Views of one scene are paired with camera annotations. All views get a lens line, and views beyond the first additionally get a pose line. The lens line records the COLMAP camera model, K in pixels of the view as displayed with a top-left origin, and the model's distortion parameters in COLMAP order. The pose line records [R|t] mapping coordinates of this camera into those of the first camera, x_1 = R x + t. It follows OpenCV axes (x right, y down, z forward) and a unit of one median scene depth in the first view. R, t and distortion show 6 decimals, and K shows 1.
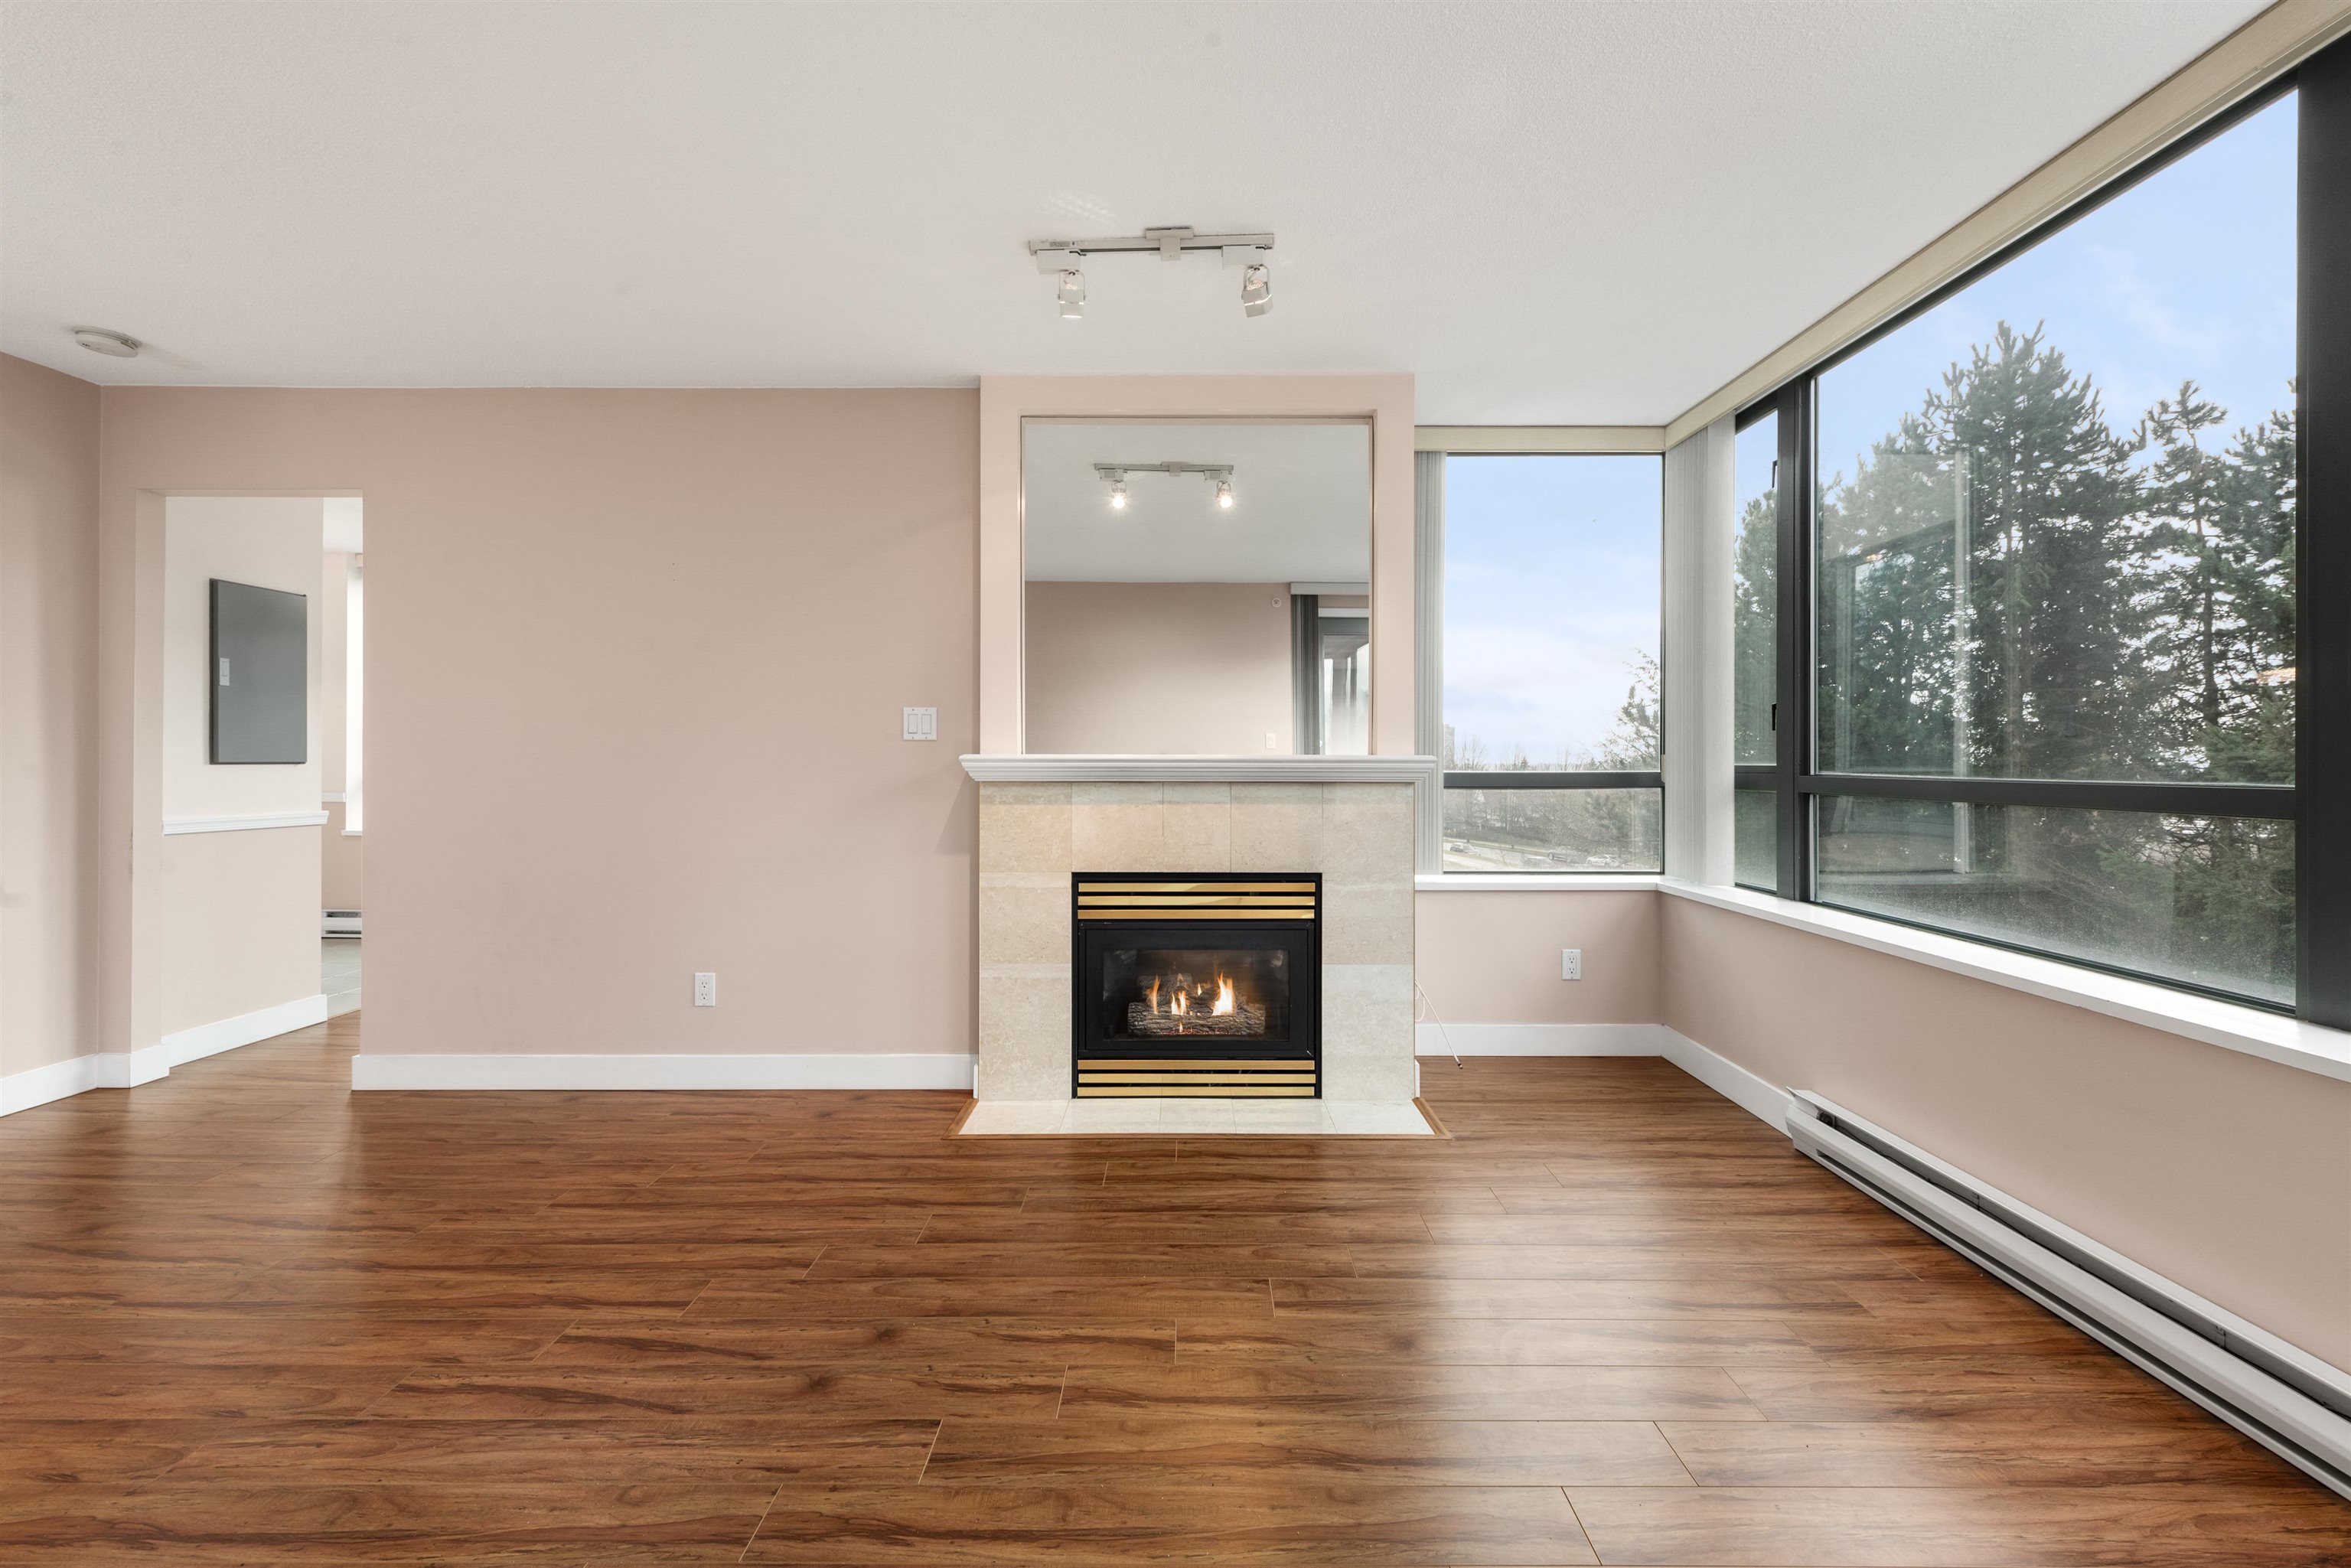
lens RADIAL K [[926.4, 0, 1188.6], [0, 926.4, 758.0], [0, 0, 1]] dist [0.001185, -0.000450]
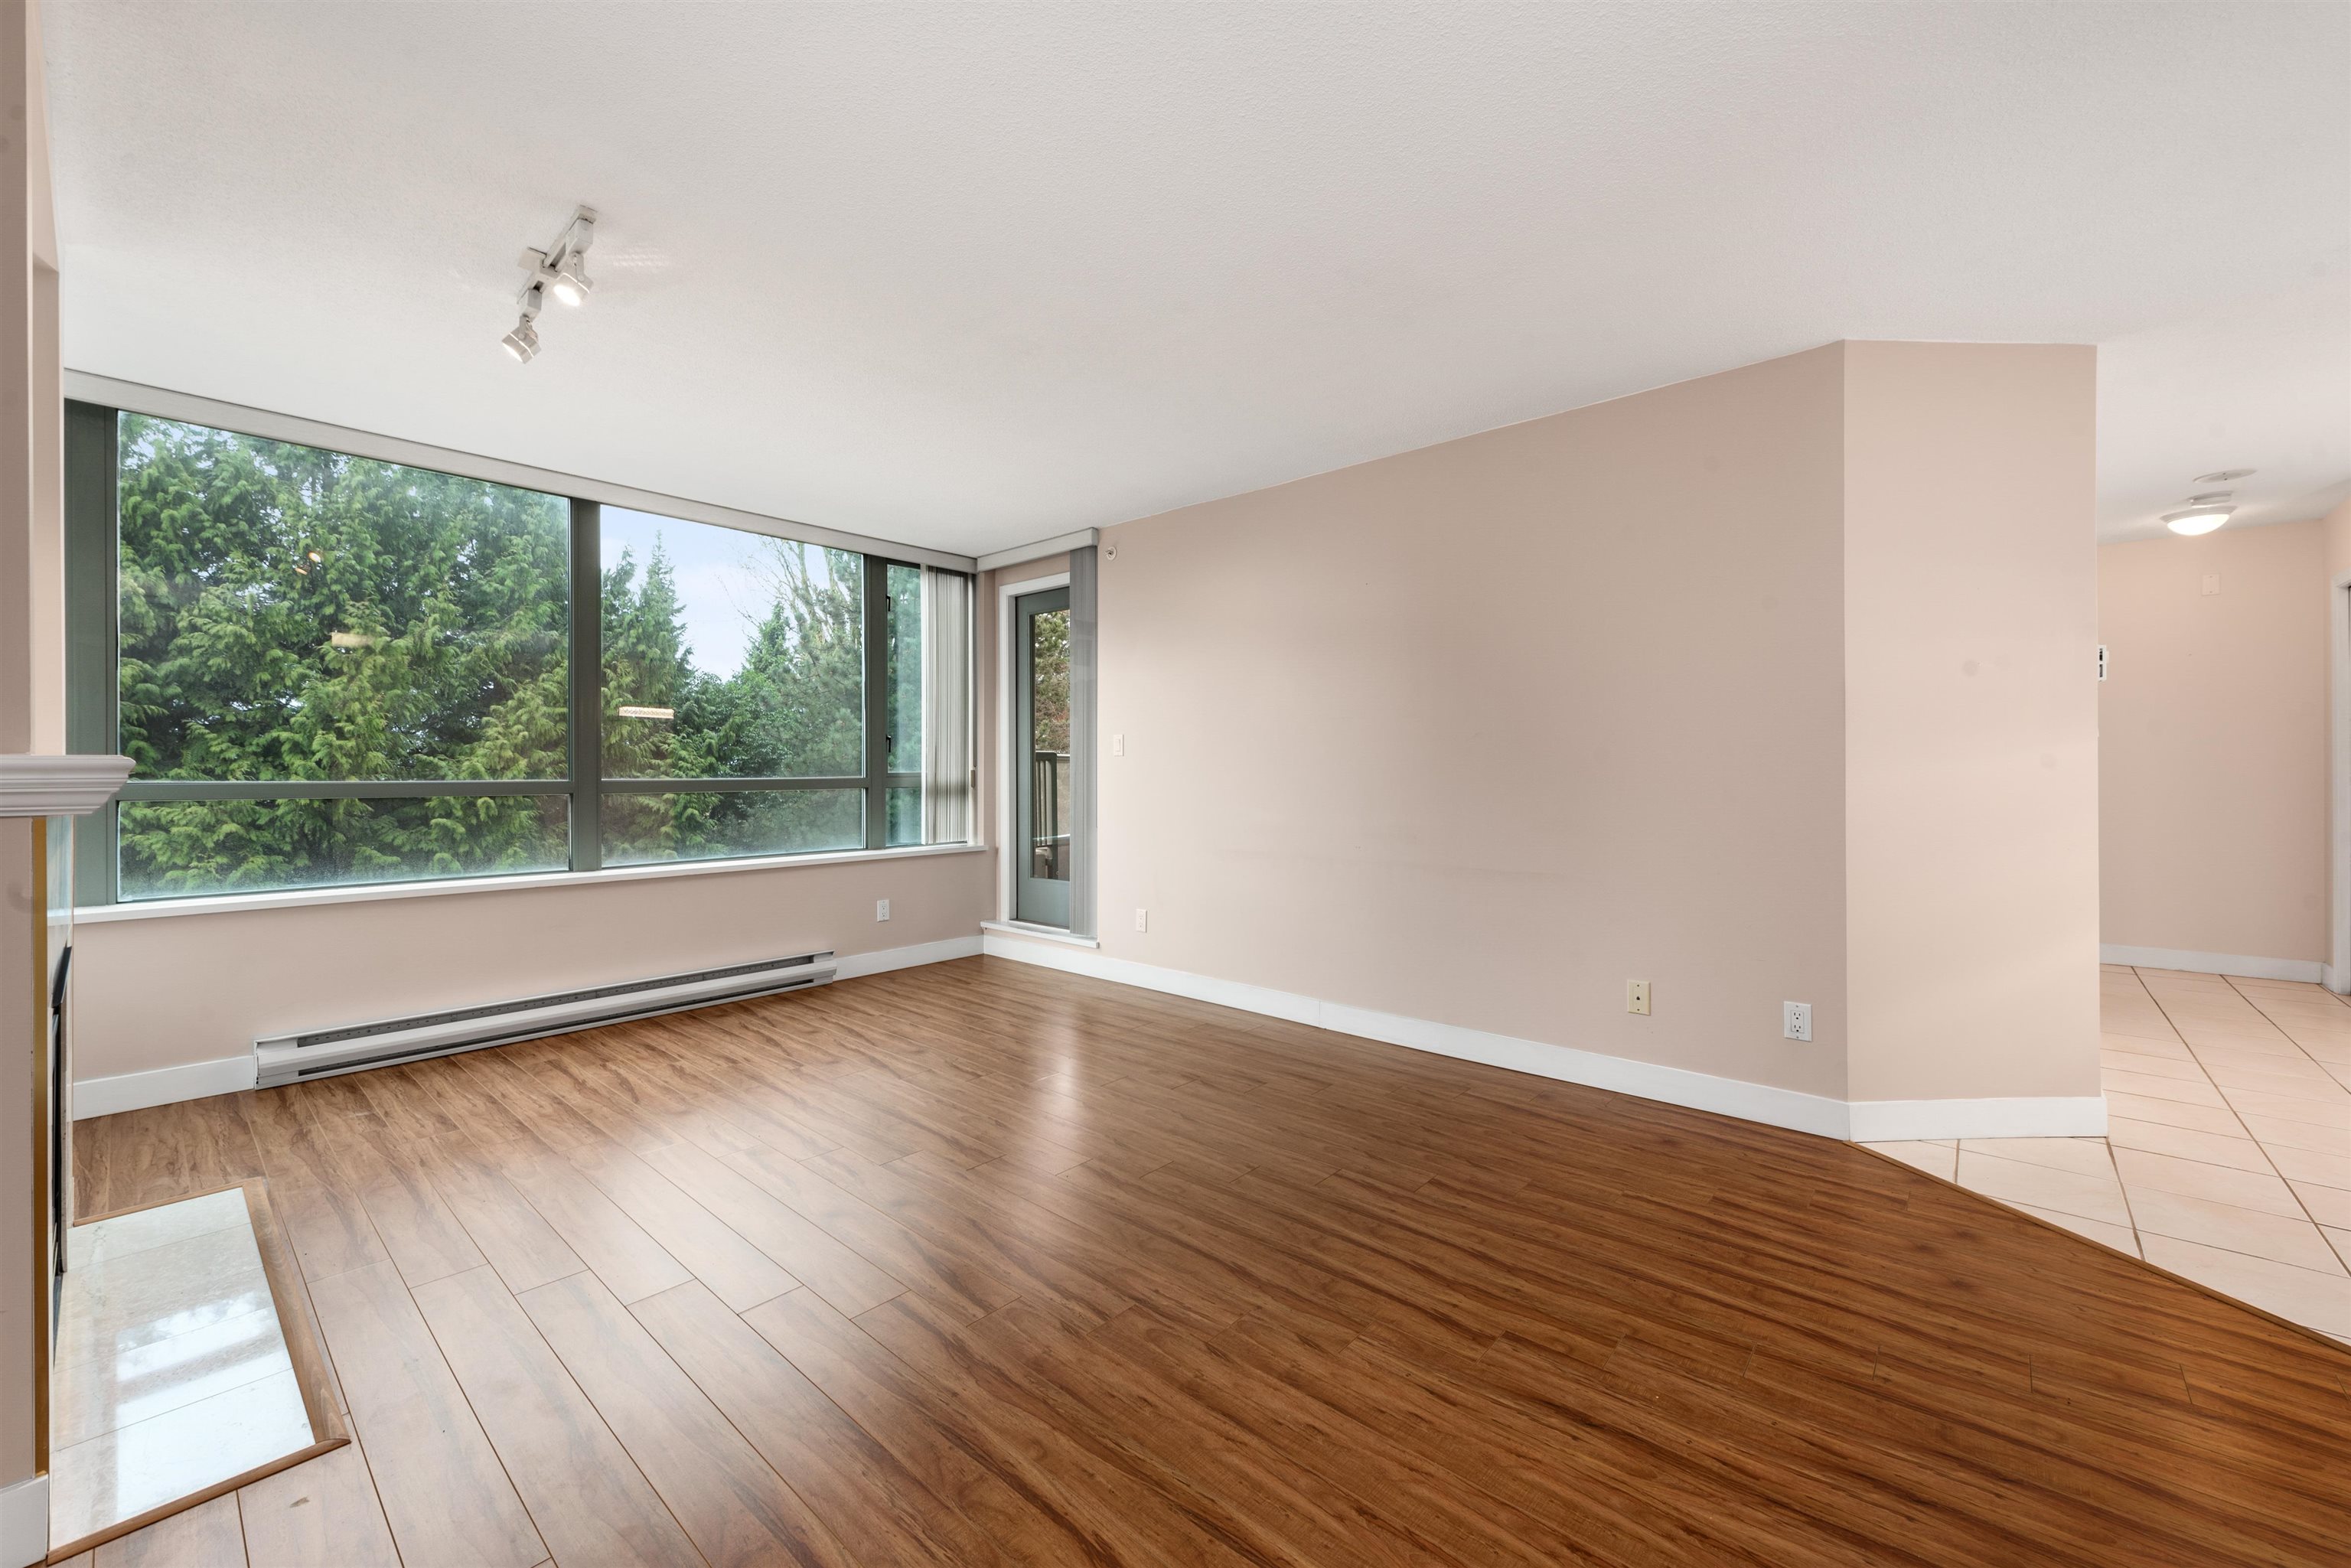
lens RADIAL K [[916.4, 0, 1175.5], [0, 916.4, 784.0], [0, 0, 1]] dist [0.000030, -0.000043]
pose [[-0.752806, -0.010651, 0.658156, -1.535543], [0.002477, 0.999816, 0.019013, 0.006145], [-0.658238, 0.015944, -0.752641, 1.657328]]
